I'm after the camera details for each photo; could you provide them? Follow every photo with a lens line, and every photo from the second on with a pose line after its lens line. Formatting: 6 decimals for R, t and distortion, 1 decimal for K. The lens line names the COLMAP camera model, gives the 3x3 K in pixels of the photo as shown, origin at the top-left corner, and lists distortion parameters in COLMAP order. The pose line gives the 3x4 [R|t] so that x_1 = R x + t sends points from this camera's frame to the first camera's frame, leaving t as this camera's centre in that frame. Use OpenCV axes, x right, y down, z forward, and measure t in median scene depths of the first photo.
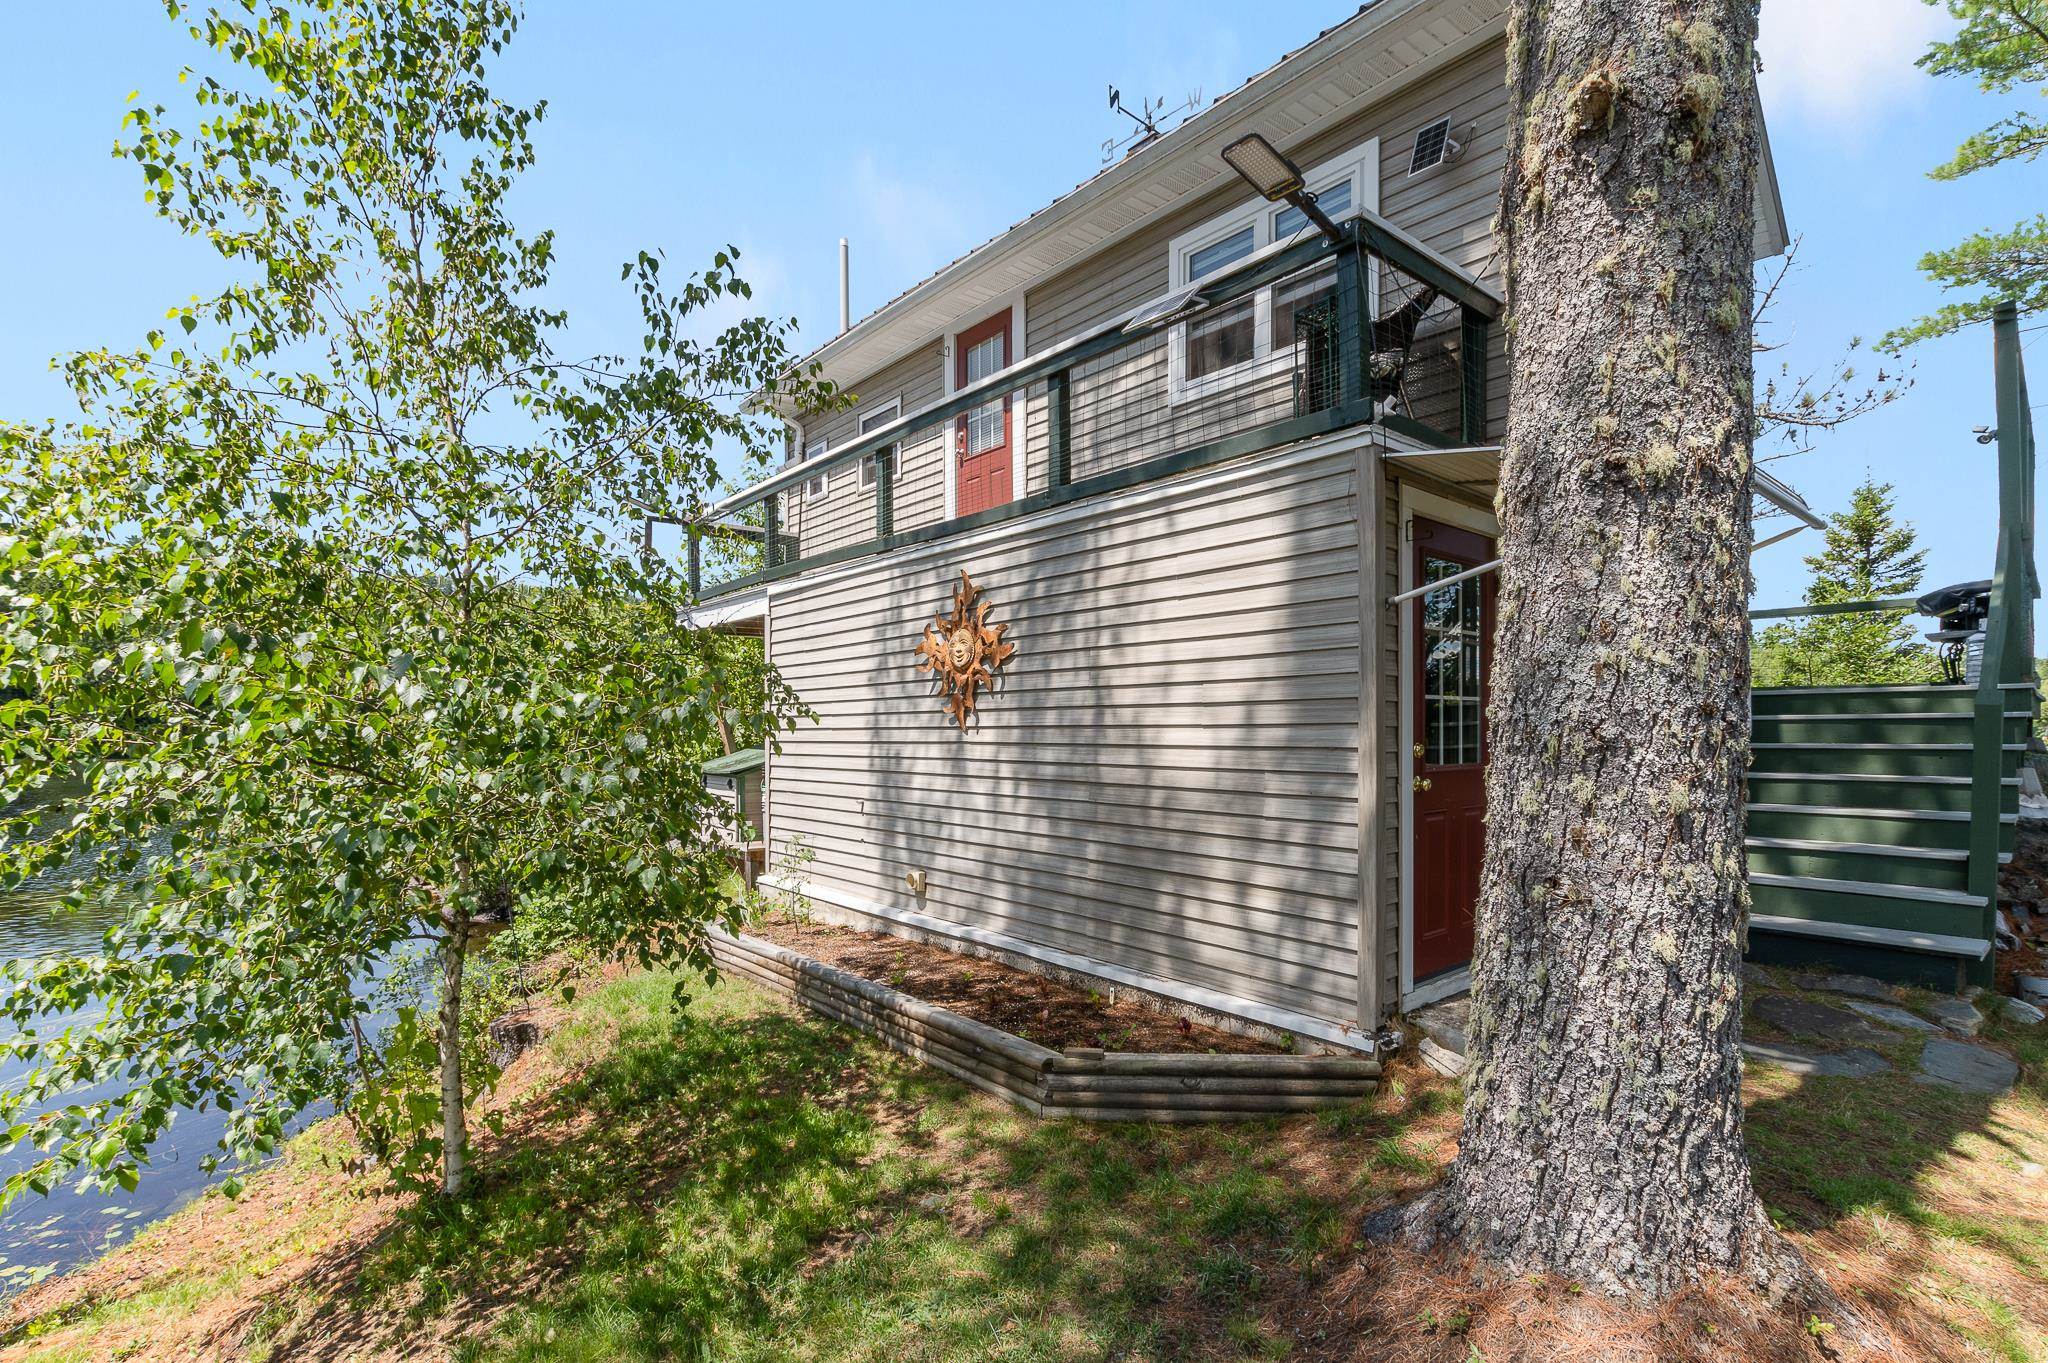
lens RADIAL K [[972.3, 0, 1042.3], [0, 972.3, 724.7], [0, 0, 1]] dist [-0.004911, -0.000775]
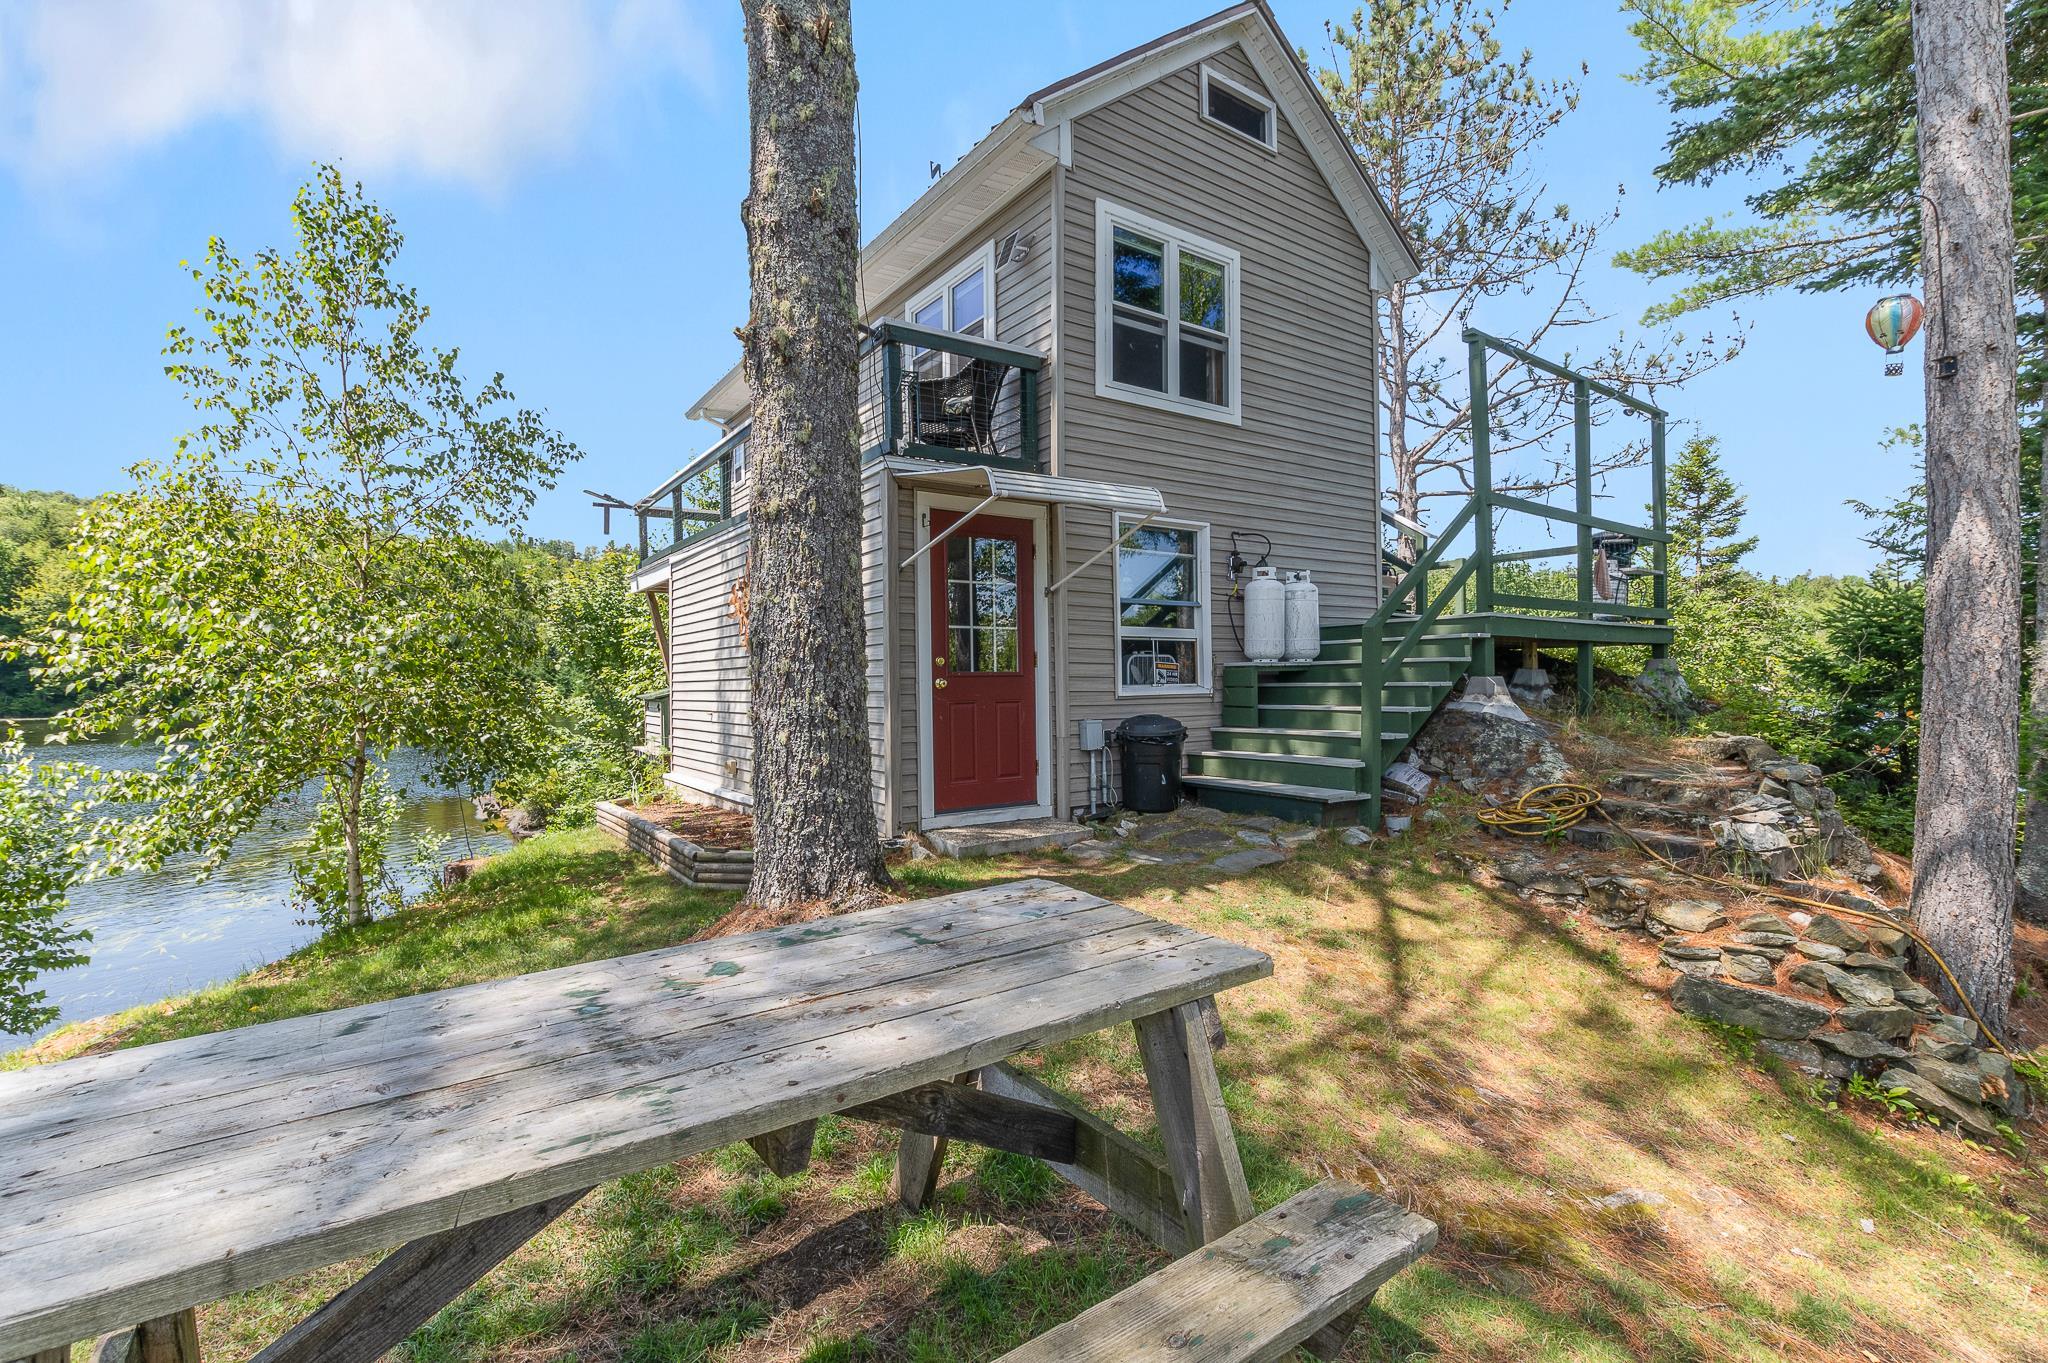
lens RADIAL K [[946.5, 0, 1029.9], [0, 946.5, 657.5], [0, 0, 1]] dist [-0.010148, 0.001635]
pose [[0.994108, -0.011190, -0.107814, 0.860967], [0.009189, 0.999777, -0.019034, 0.061984], [0.108003, 0.017931, 0.993989, -0.598299]]
